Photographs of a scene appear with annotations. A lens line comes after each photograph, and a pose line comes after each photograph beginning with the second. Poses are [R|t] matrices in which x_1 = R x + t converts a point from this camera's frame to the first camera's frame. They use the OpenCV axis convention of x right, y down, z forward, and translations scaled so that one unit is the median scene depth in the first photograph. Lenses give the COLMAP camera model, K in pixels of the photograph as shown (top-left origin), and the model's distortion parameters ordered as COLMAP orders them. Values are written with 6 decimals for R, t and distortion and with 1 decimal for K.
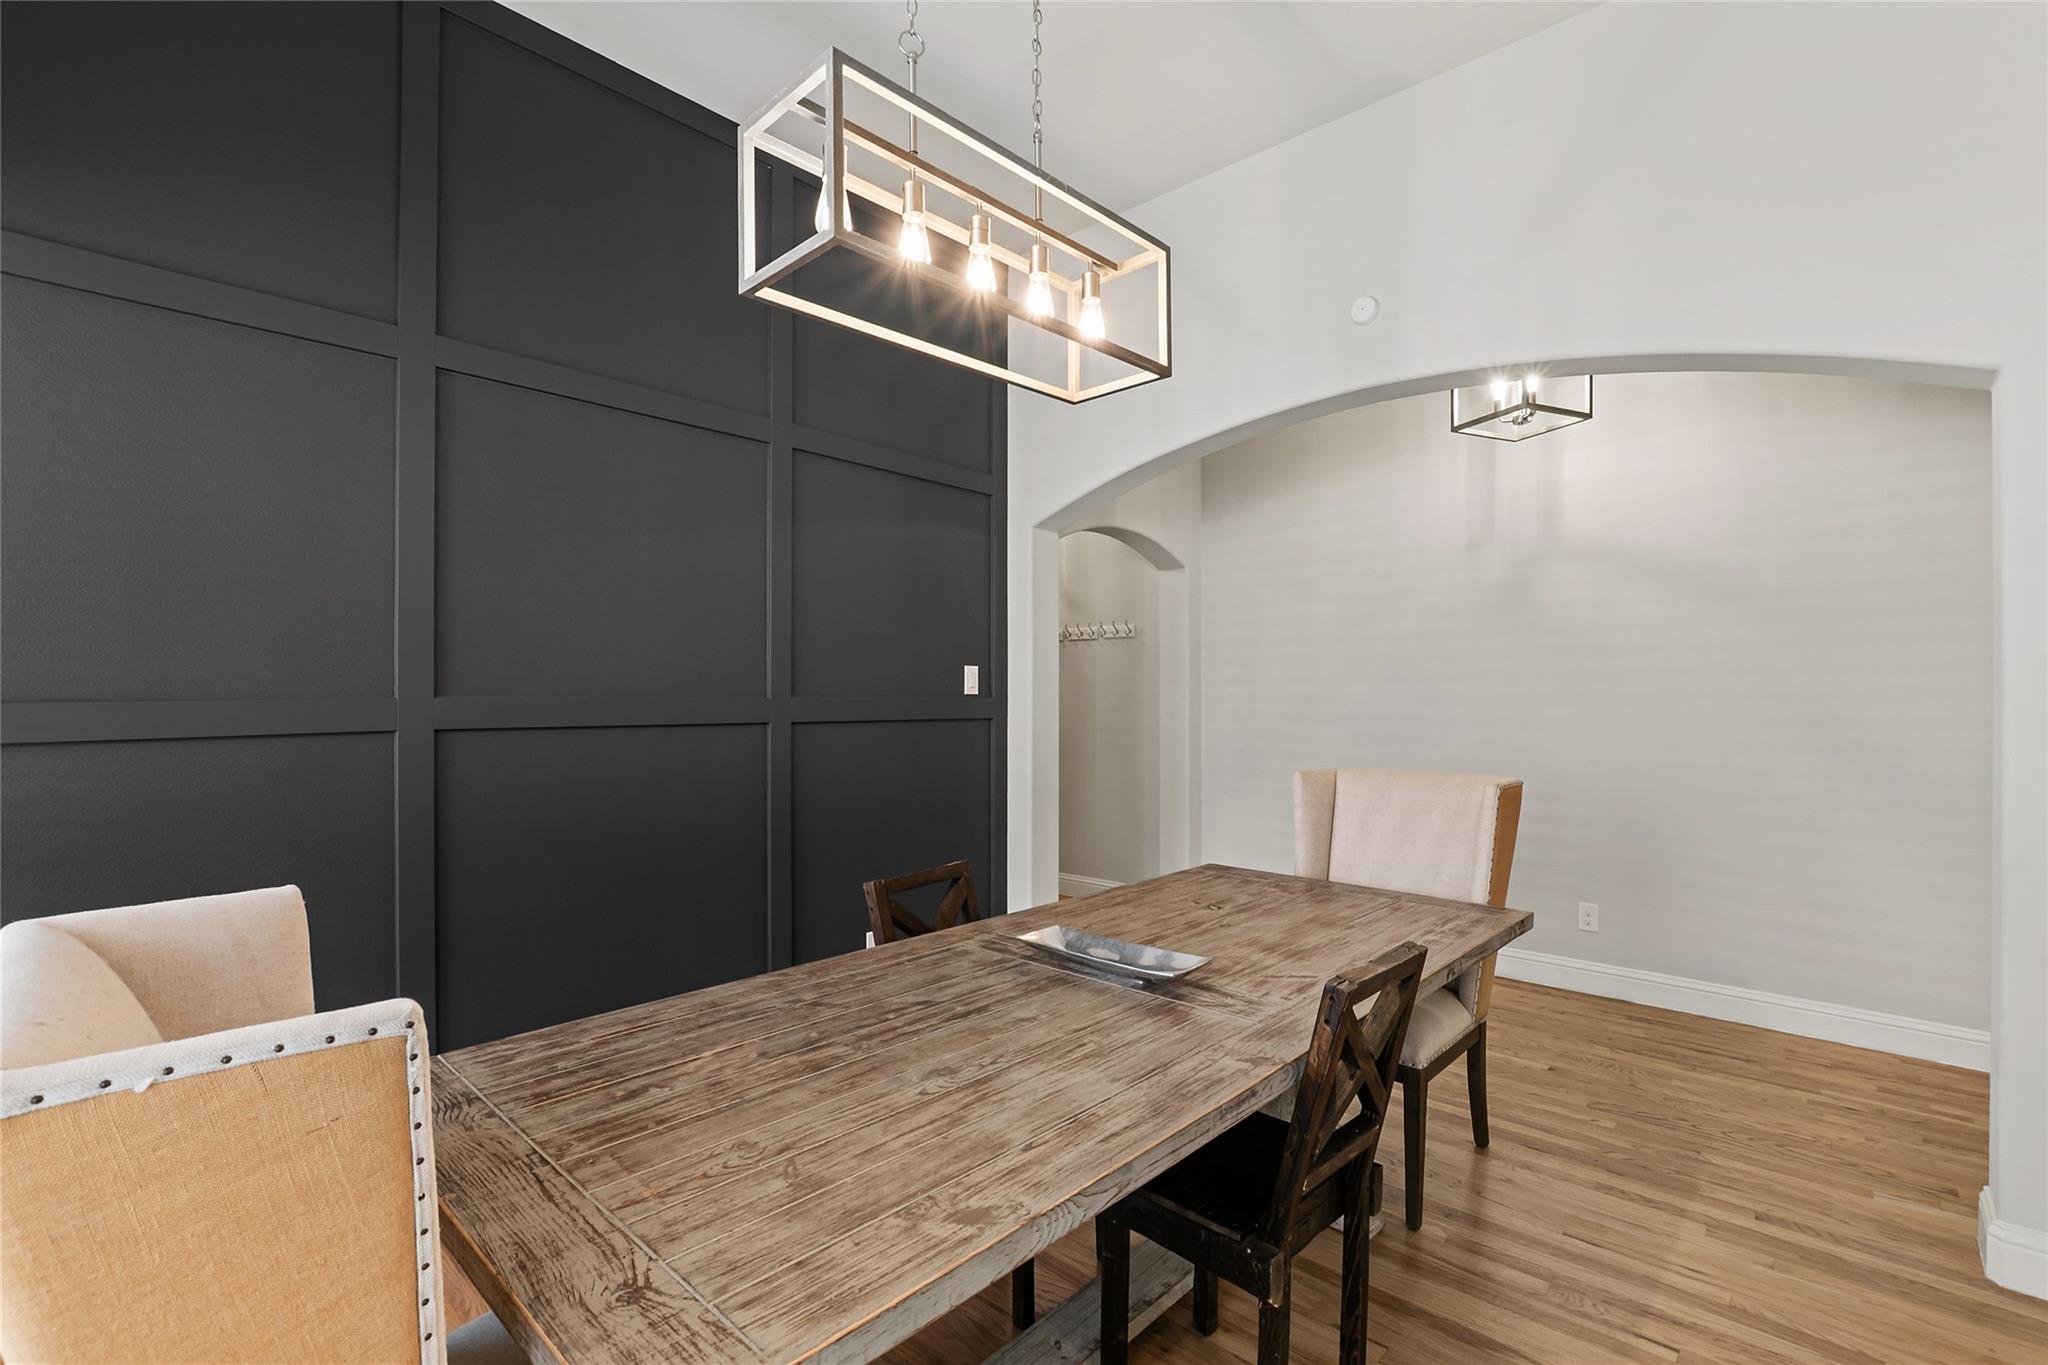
lens RADIAL K [[919.4, 0, 1028.7], [0, 919.4, 695.1], [0, 0, 1]] dist [-0.002714, 0.000369]
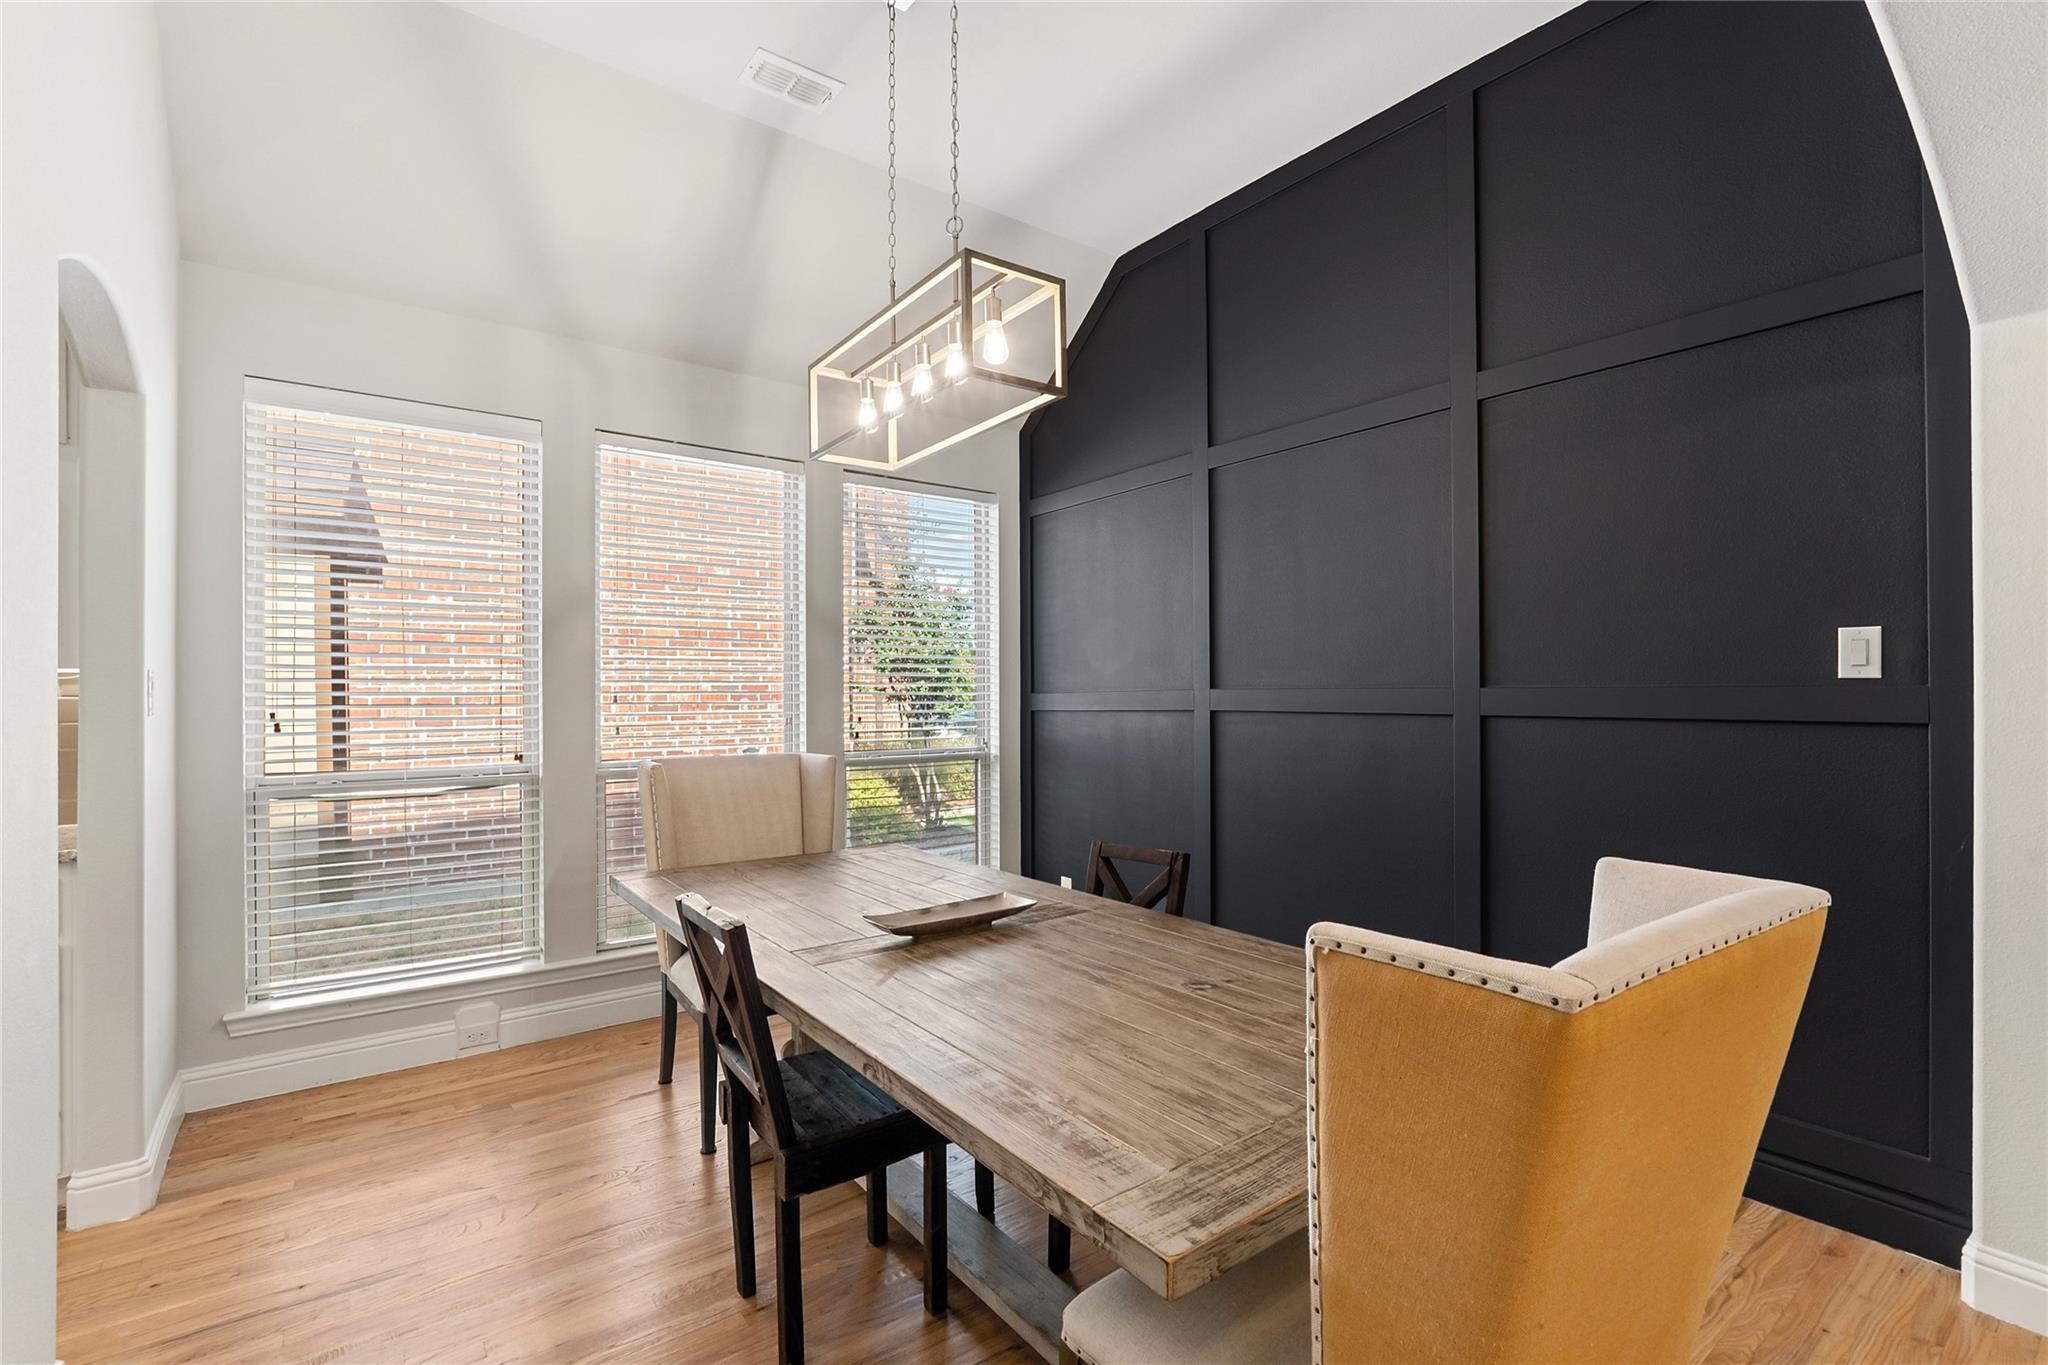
lens RADIAL K [[919.4, 0, 1028.7], [0, 919.4, 695.1], [0, 0, 1]] dist [-0.002714, 0.000369]
pose [[-0.165969, 0.006120, -0.986112, 0.878425], [0.008710, 0.999951, 0.004739, 0.001894], [0.986092, -0.007802, -0.166015, 0.942725]]
